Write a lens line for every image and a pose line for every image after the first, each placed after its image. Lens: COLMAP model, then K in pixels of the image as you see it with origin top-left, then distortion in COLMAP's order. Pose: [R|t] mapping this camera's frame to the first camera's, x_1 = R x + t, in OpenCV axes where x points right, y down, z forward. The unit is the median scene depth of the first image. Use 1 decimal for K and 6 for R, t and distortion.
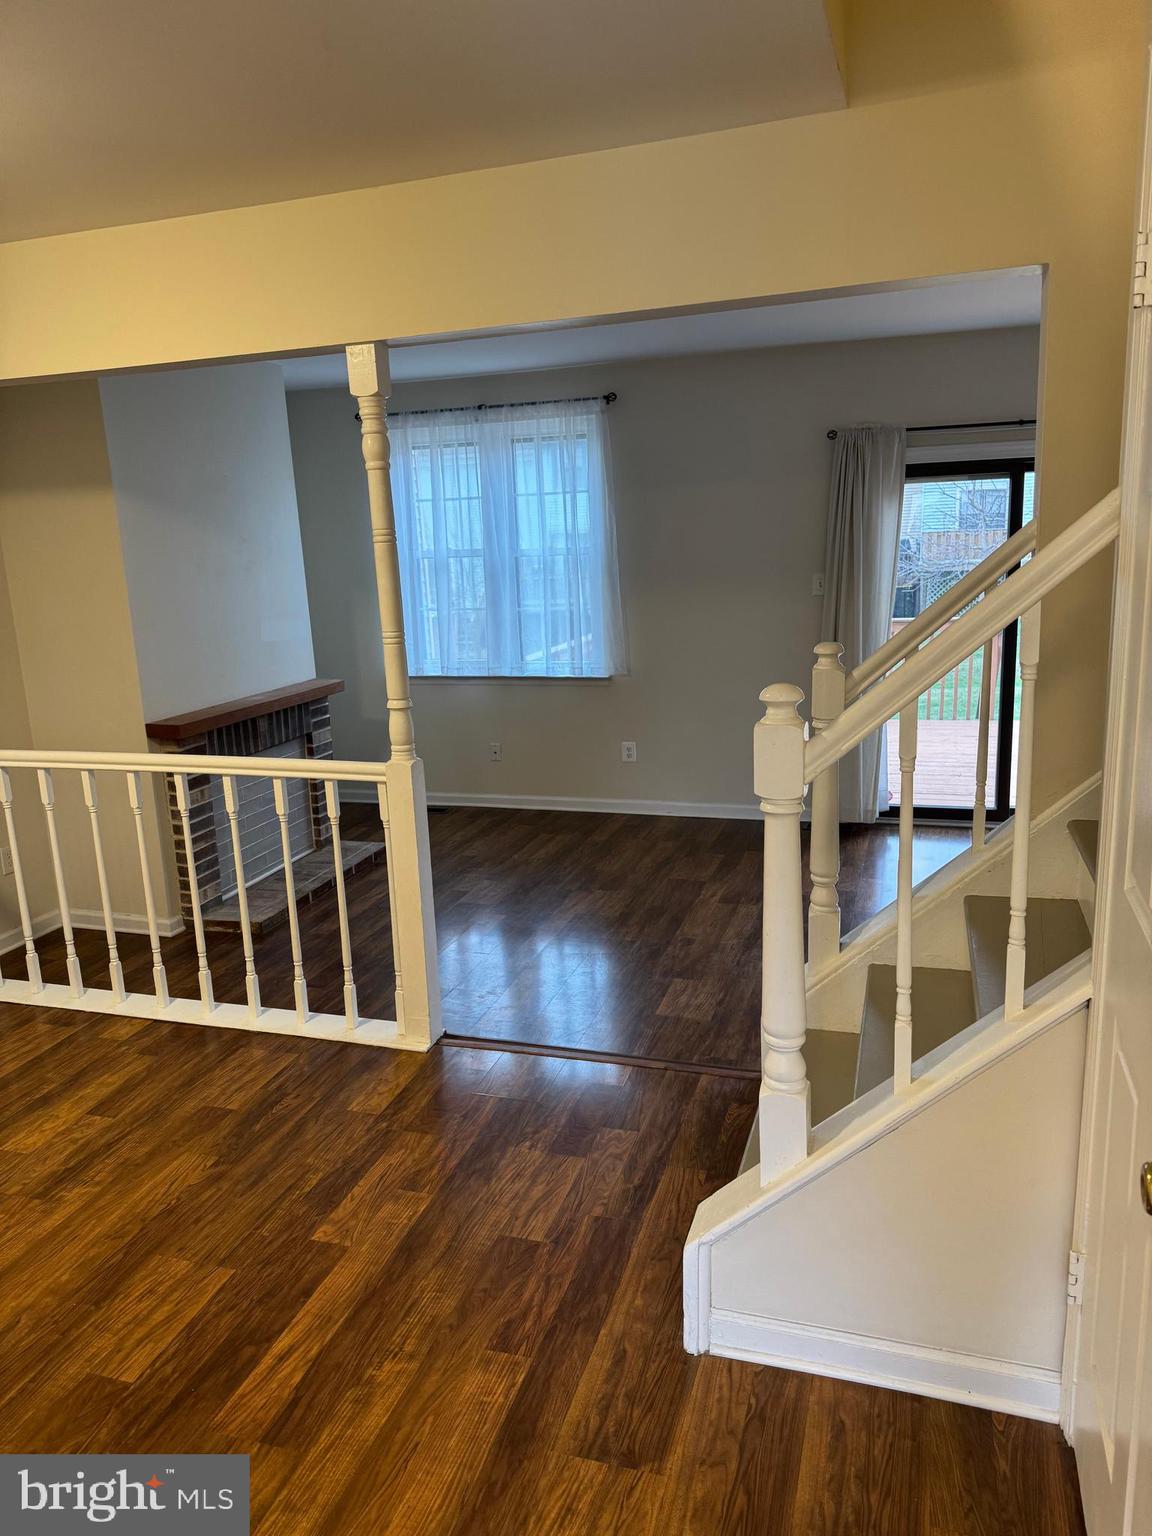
lens RADIAL K [[1076.8, 0, 574.5], [0, 1076.8, 757.8], [0, 0, 1]] dist [0.138505, -0.190461]
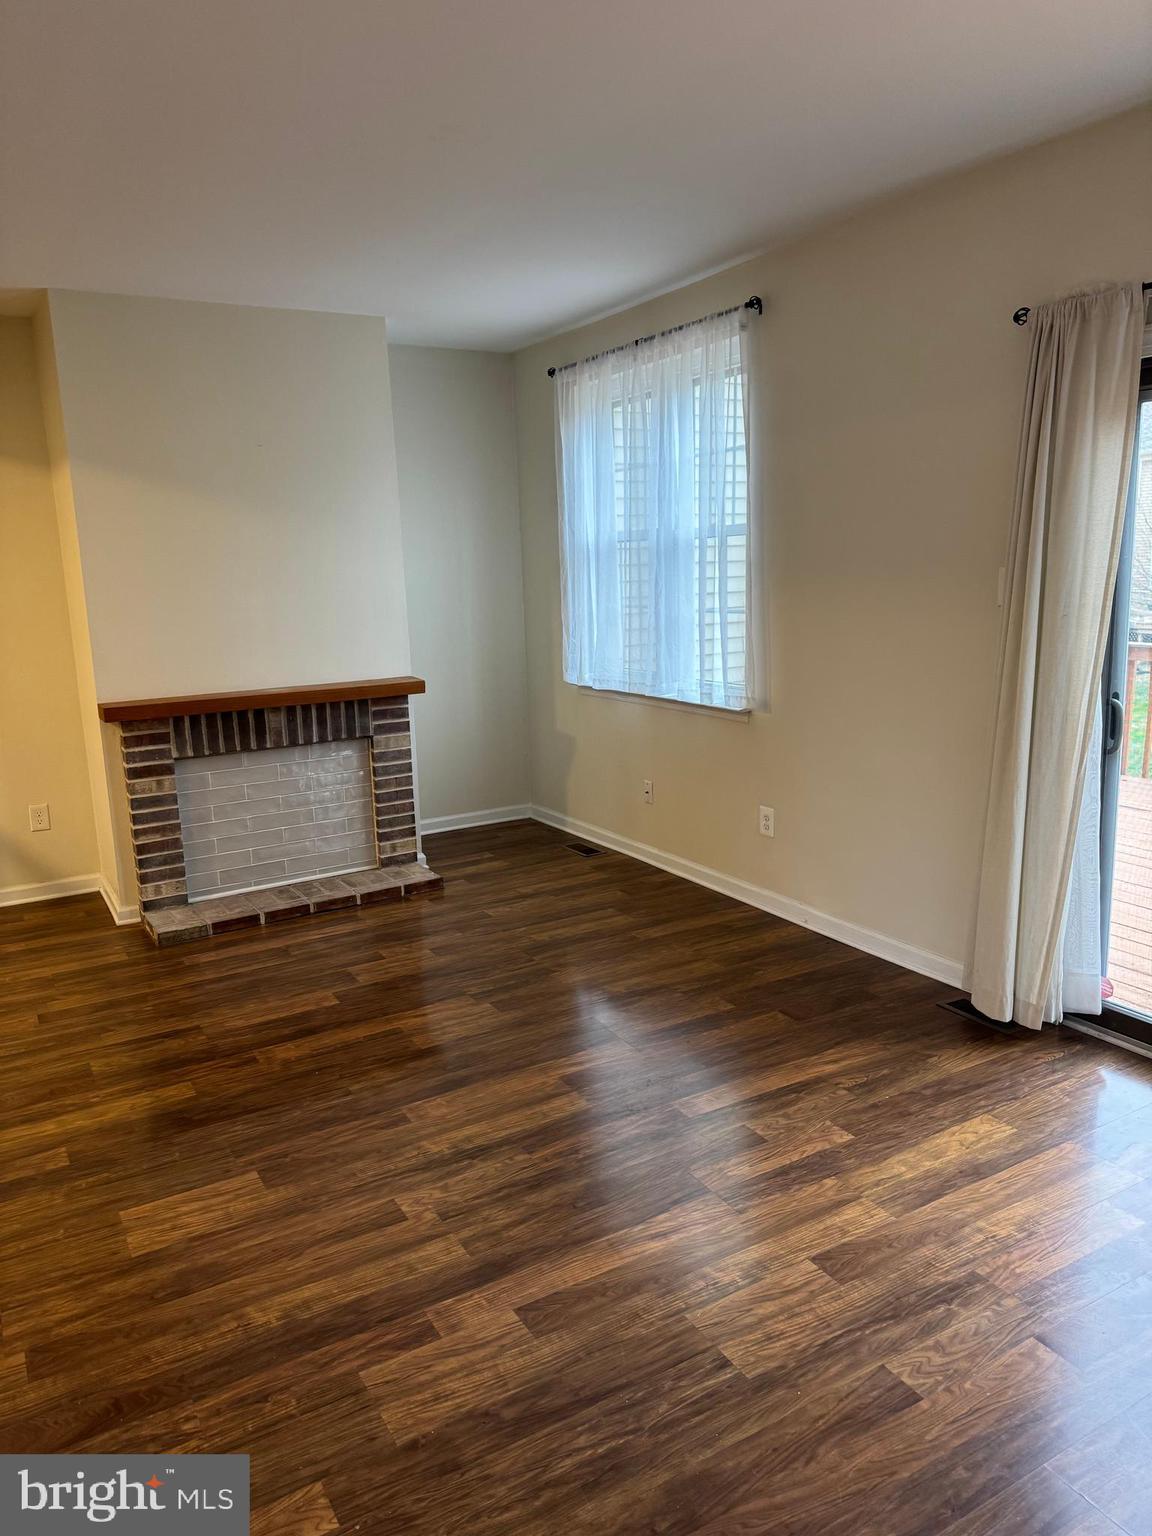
lens RADIAL K [[1080.8, 0, 576.0], [0, 1080.8, 768.0], [0, 0, 1]] dist [0.028580, -0.001834]
pose [[0.749712, 0.144318, -0.645836, 0.437847], [-0.133938, 0.988824, 0.065481, -0.074482], [0.648068, 0.037410, 0.760663, 0.428012]]
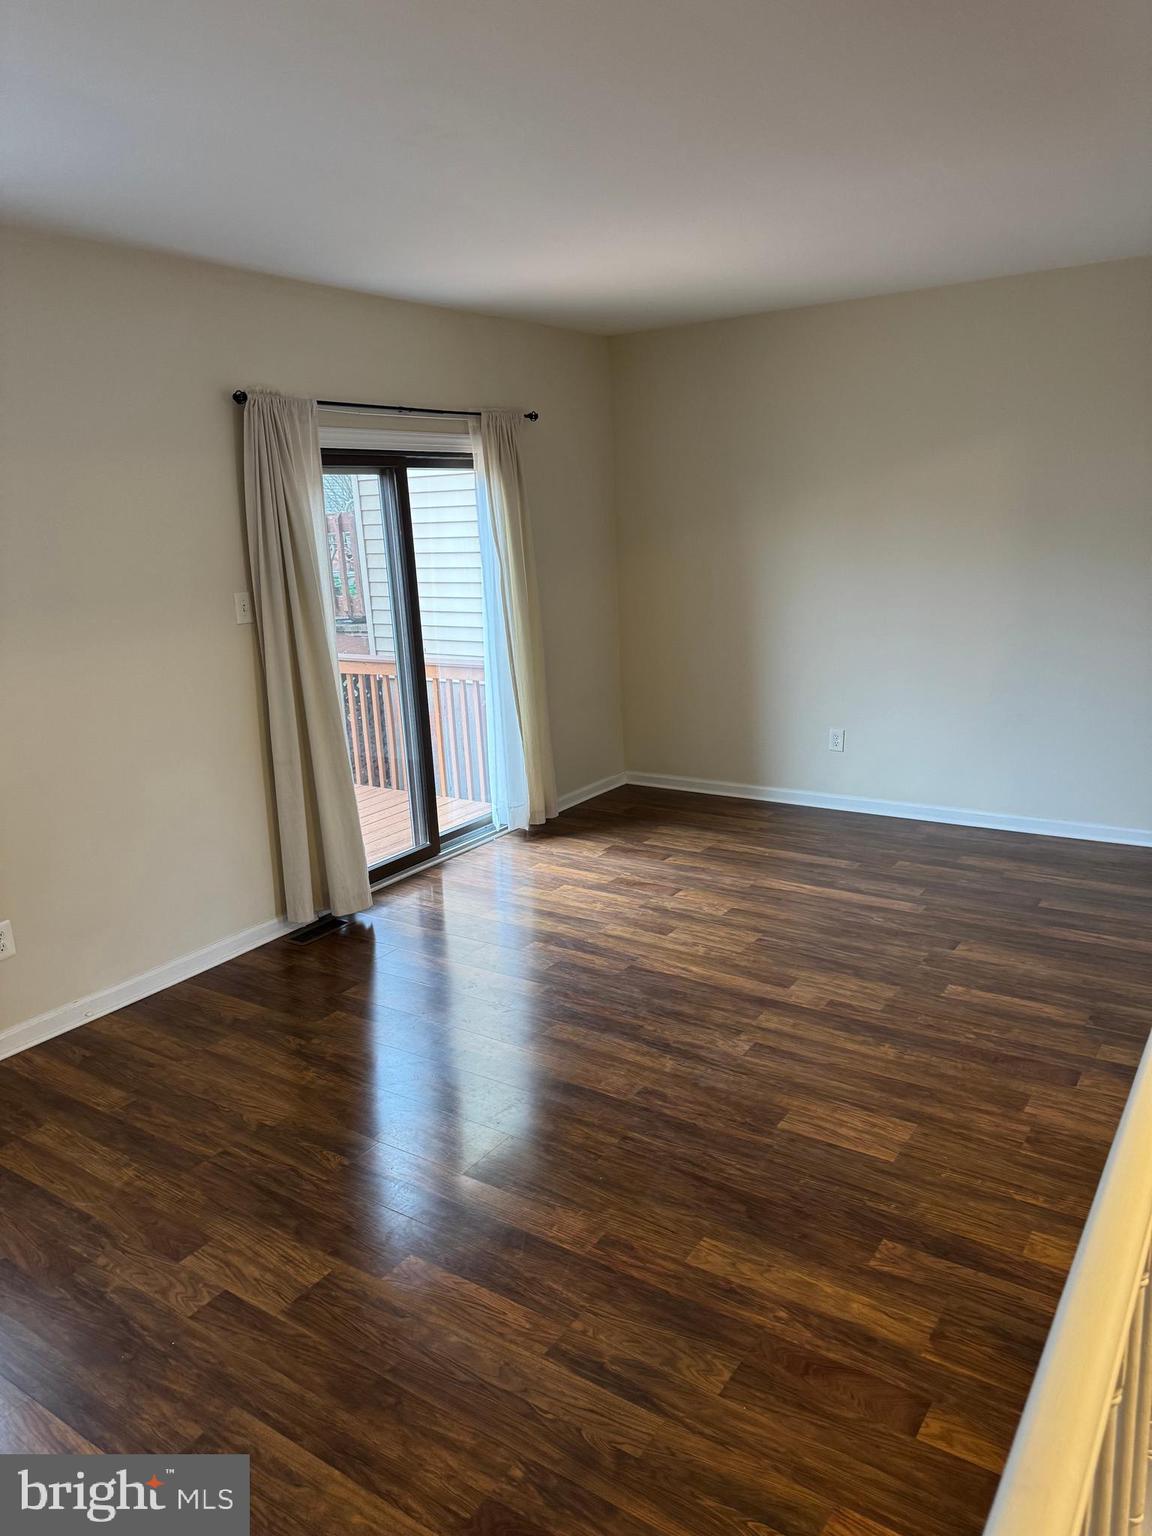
lens RADIAL K [[1076.8, 0, 574.5], [0, 1076.8, 757.8], [0, 0, 1]] dist [0.138505, -0.190461]
pose [[0.281449, -0.188933, 0.940793, -0.400590], [0.231267, 0.964880, 0.124584, -0.104852], [-0.931290, 0.182510, 0.315259, 0.593394]]
